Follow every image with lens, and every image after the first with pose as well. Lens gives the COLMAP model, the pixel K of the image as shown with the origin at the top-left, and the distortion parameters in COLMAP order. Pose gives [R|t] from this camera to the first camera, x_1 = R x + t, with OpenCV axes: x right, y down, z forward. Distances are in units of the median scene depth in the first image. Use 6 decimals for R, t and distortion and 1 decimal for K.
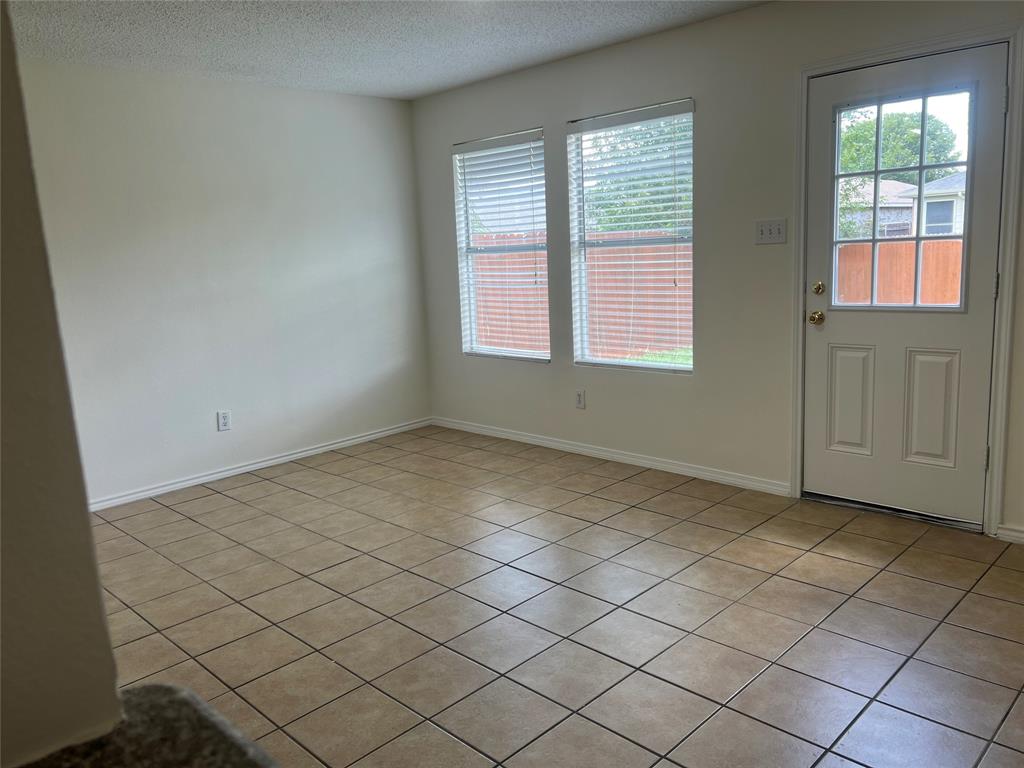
lens RADIAL K [[779.6, 0, 513.8], [0, 779.6, 385.7], [0, 0, 1]] dist [0.046195, -0.024998]
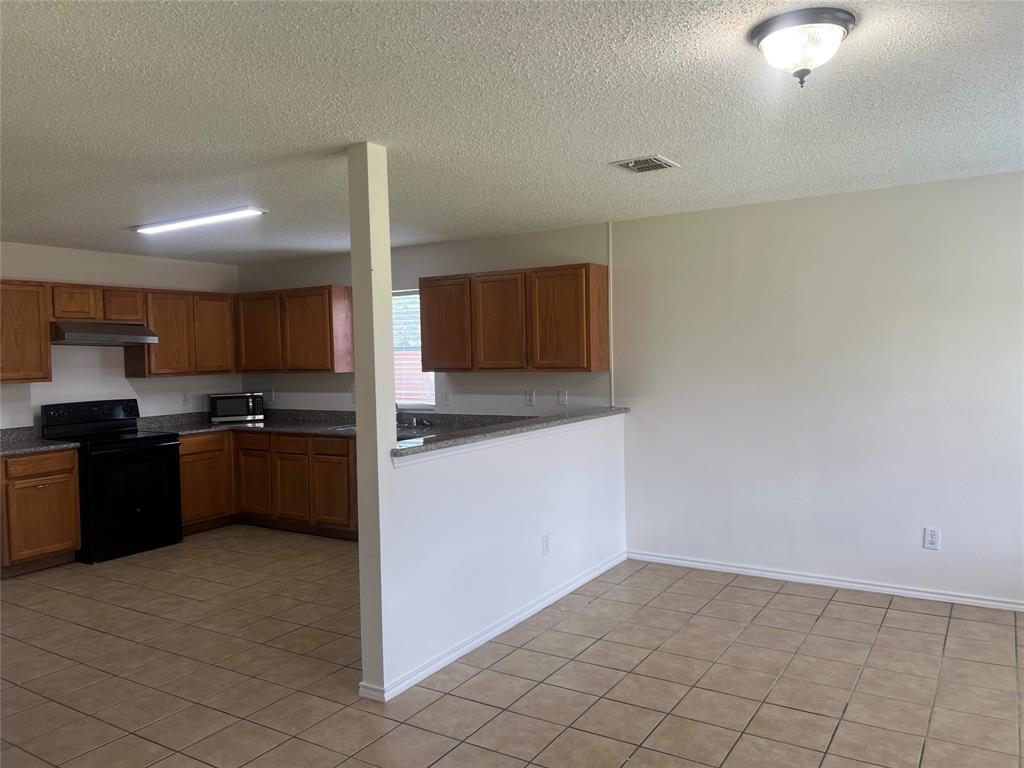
lens RADIAL K [[779.6, 0, 510.6], [0, 779.6, 380.2], [0, 0, 1]] dist [0.046195, -0.024998]
pose [[0.214245, 0.085962, -0.972990, 0.514192], [-0.152806, 0.986805, 0.053536, -0.140778], [0.964754, 0.137208, 0.224554, 0.344958]]
